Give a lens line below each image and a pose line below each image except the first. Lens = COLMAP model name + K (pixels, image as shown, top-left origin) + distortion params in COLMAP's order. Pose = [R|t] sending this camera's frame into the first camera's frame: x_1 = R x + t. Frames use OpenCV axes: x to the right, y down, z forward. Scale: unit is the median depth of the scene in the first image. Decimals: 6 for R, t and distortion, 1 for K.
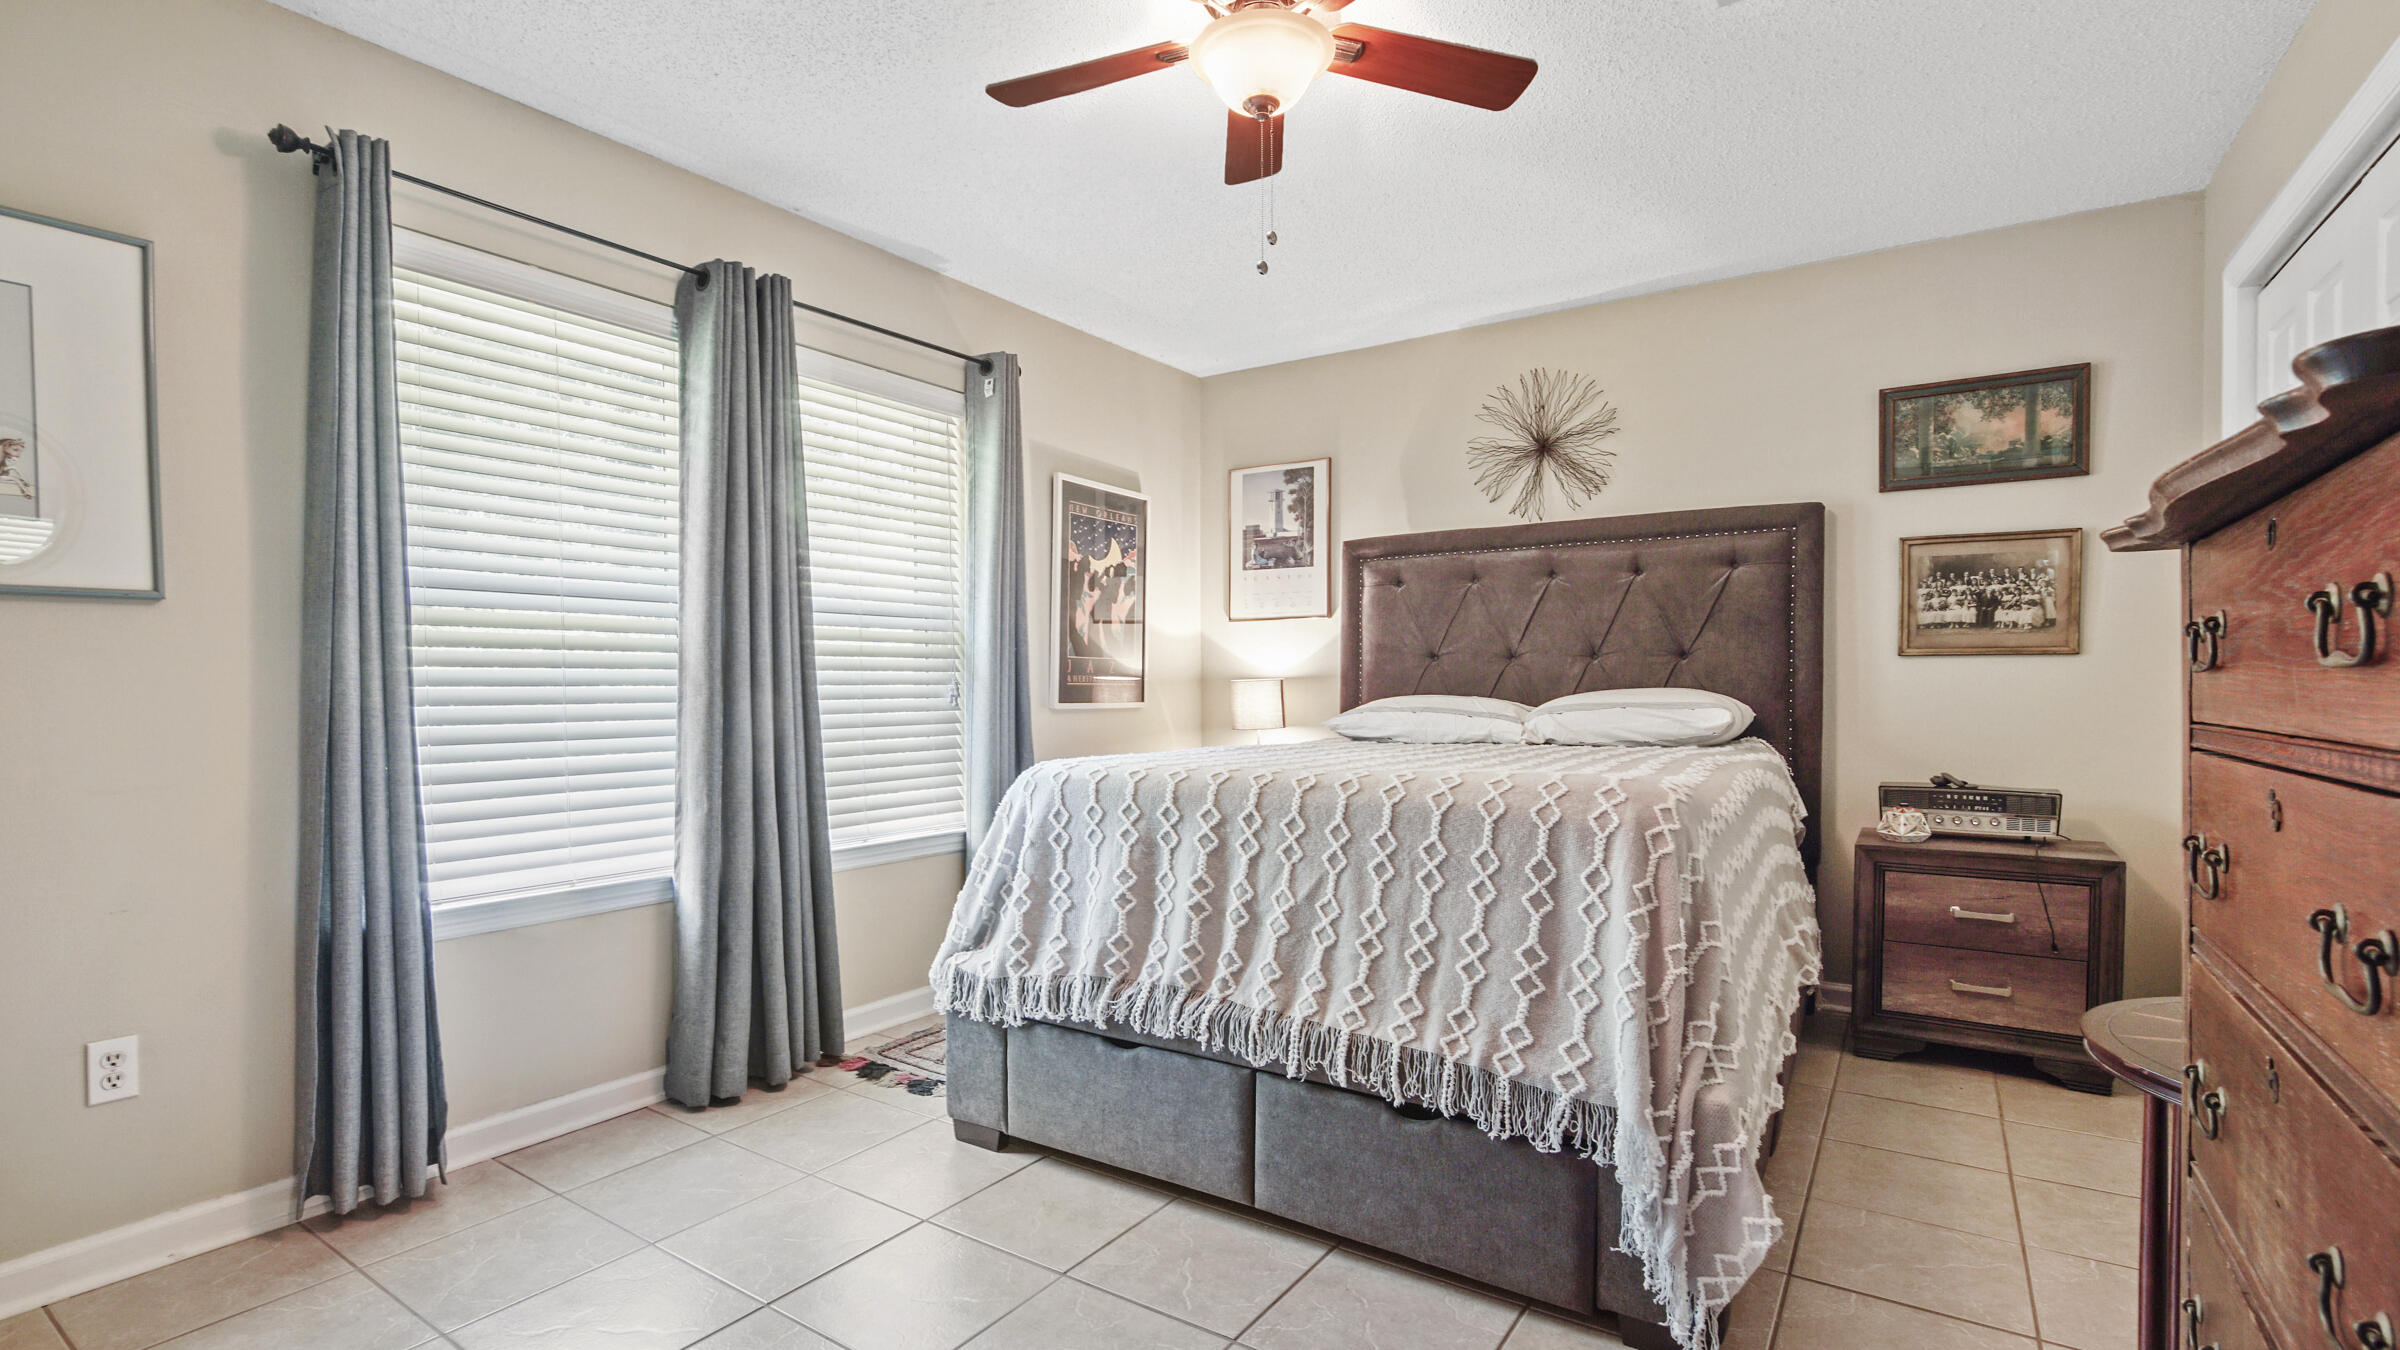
lens RADIAL K [[1083.0, 0, 1204.2], [0, 1083.0, 694.1], [0, 0, 1]] dist [-0.015317, 0.001974]
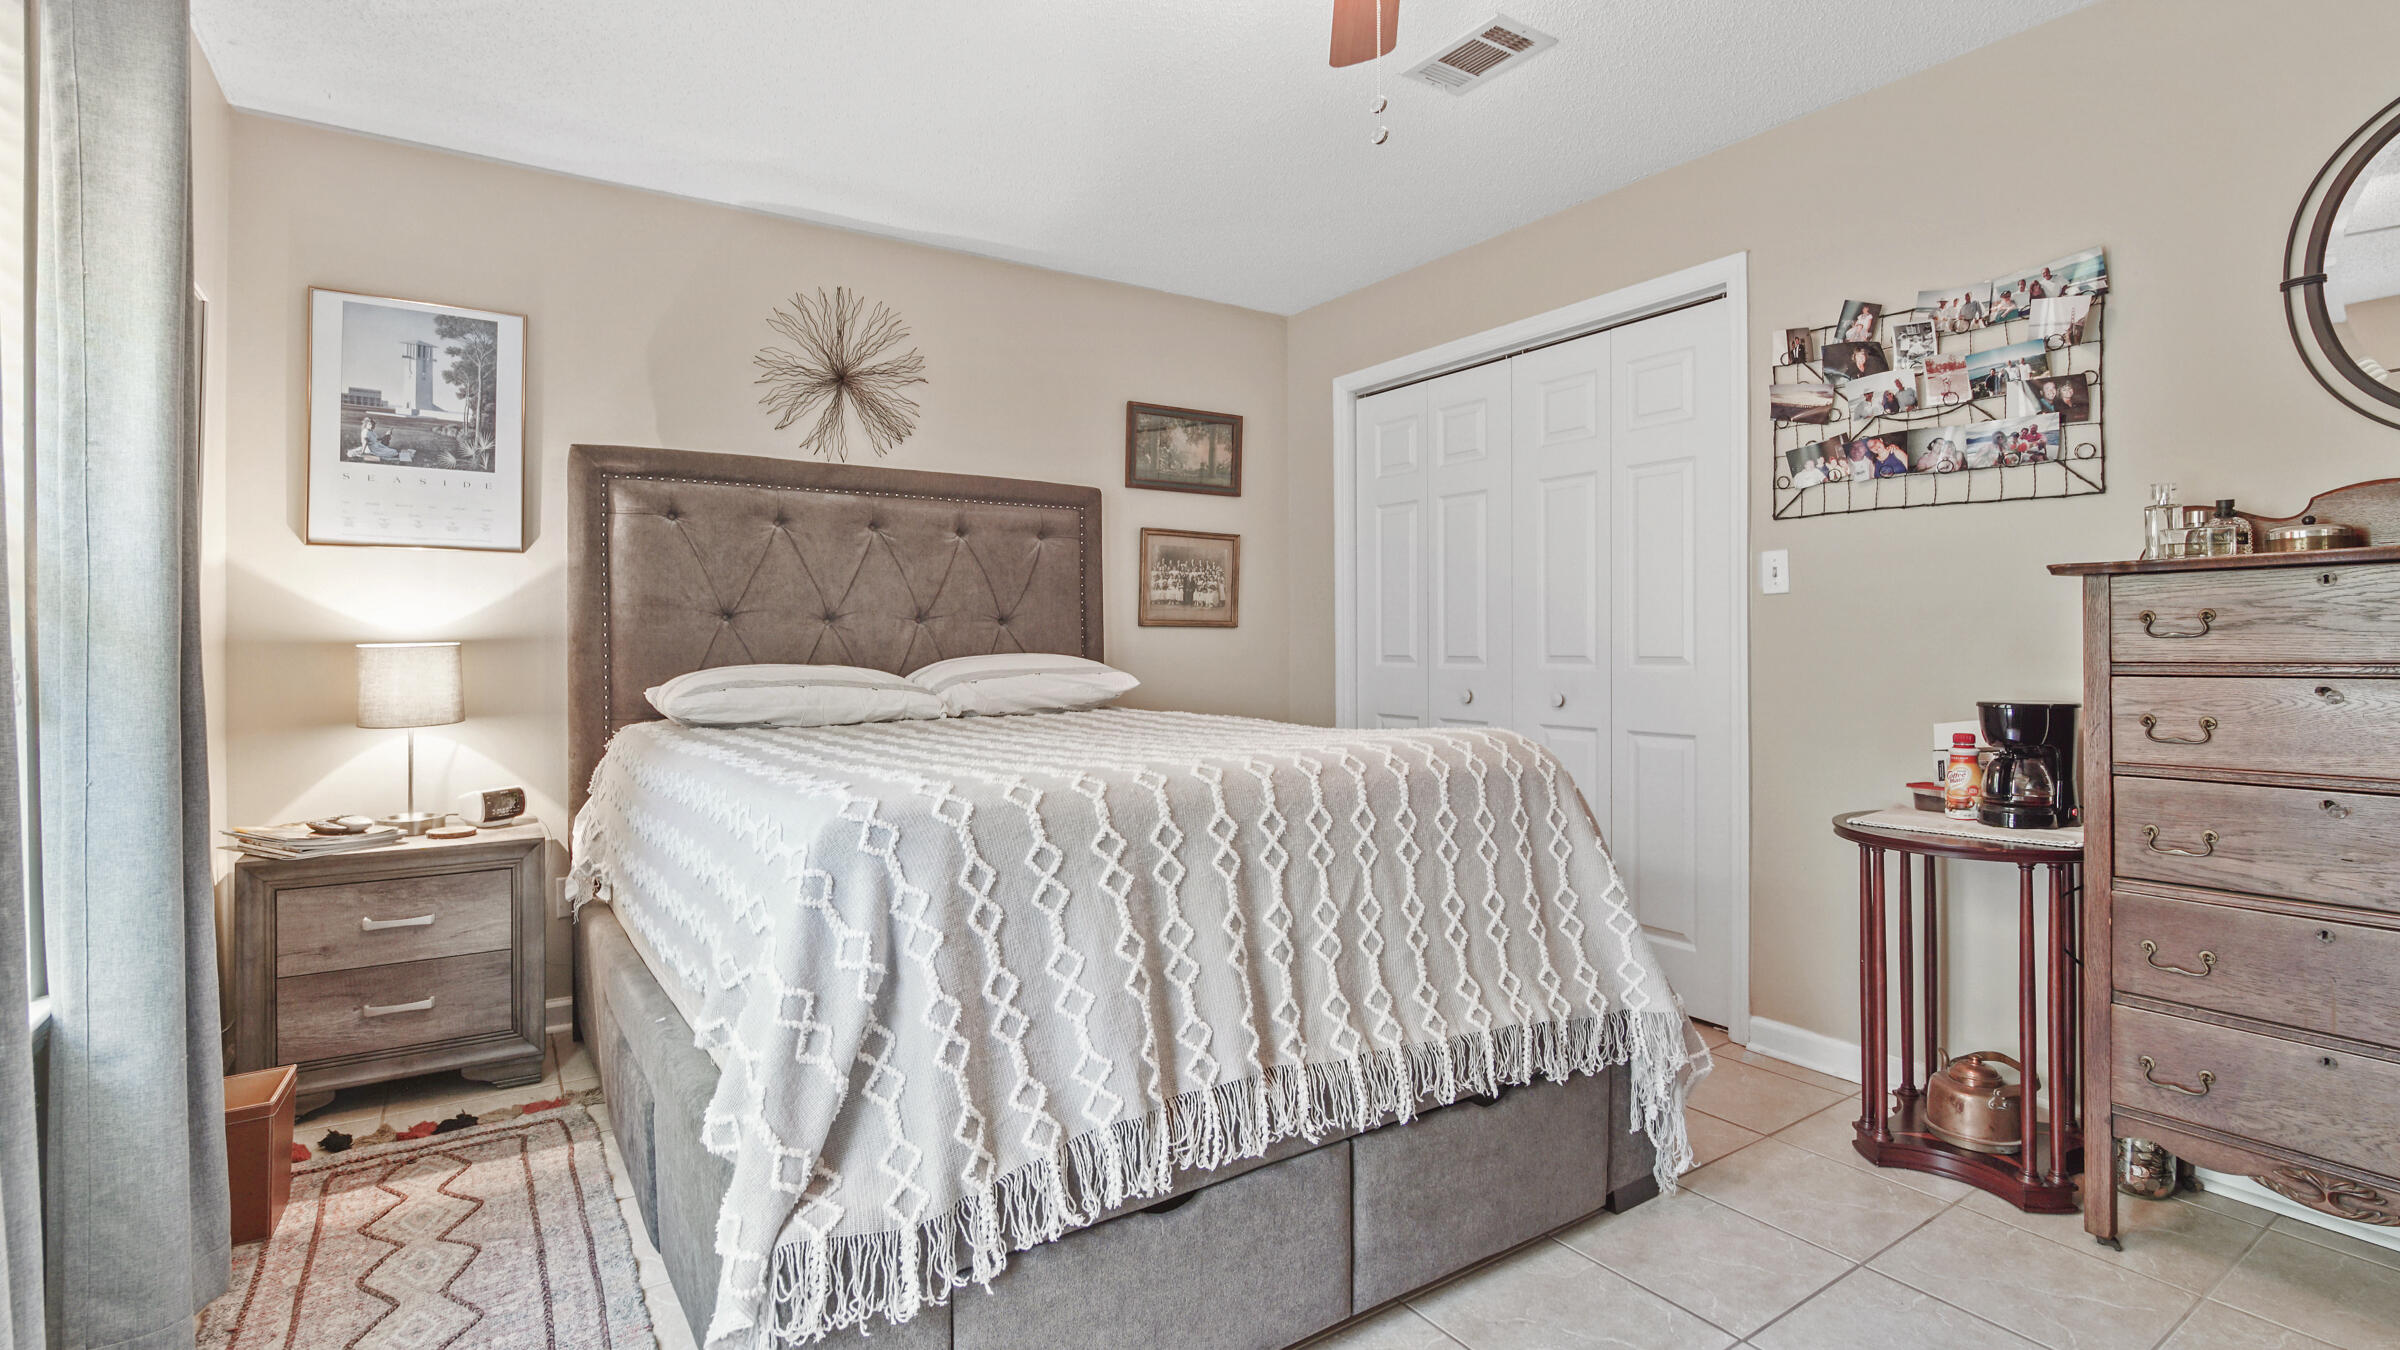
lens RADIAL K [[1083.0, 0, 1153.5], [0, 1083.0, 638.1], [0, 0, 1]] dist [-0.015317, 0.001974]
pose [[0.407854, 0.010089, 0.912992, -0.433776], [0.013109, 0.999771, -0.016903, -0.001336], [-0.912953, 0.018862, 0.407628, 0.480673]]
